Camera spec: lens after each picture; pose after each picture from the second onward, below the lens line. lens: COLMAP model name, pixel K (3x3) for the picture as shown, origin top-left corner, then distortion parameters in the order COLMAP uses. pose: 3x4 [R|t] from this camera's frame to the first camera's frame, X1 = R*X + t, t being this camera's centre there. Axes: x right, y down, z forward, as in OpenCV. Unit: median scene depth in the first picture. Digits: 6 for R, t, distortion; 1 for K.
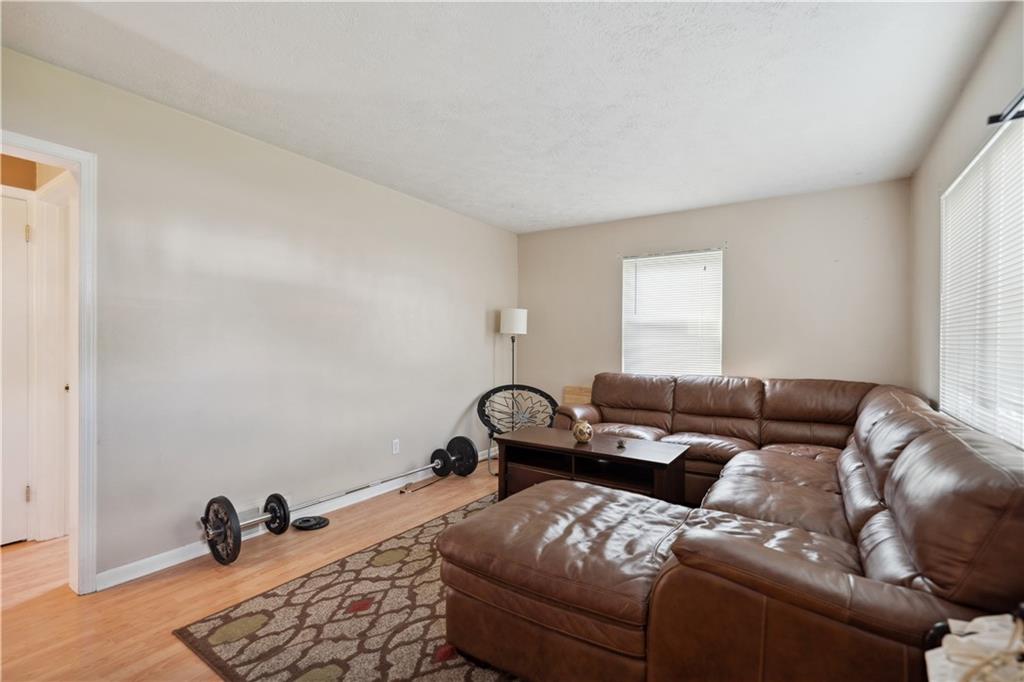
lens RADIAL K [[470.1, 0, 513.2], [0, 470.1, 343.0], [0, 0, 1]] dist [-0.002941, -0.000364]
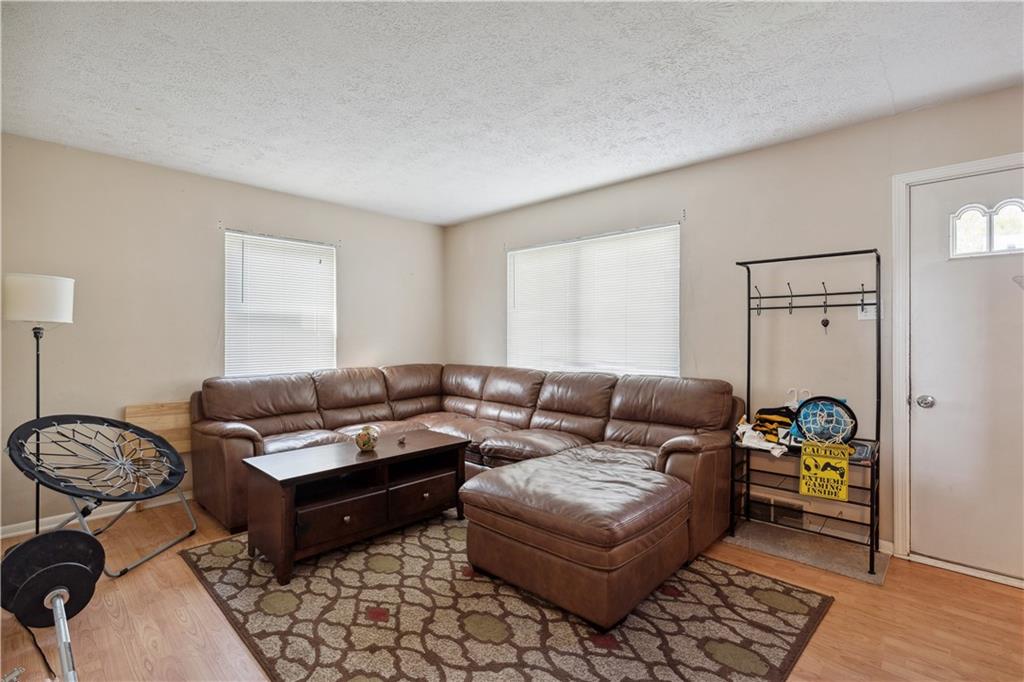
lens RADIAL K [[470.1, 0, 513.8], [0, 470.1, 331.5], [0, 0, 1]] dist [-0.002941, -0.000364]
pose [[0.161048, 0.005383, 0.986932, -0.751936], [0.005746, 0.999963, -0.006392, -0.003840], [-0.986930, 0.006701, 0.161012, 0.651872]]
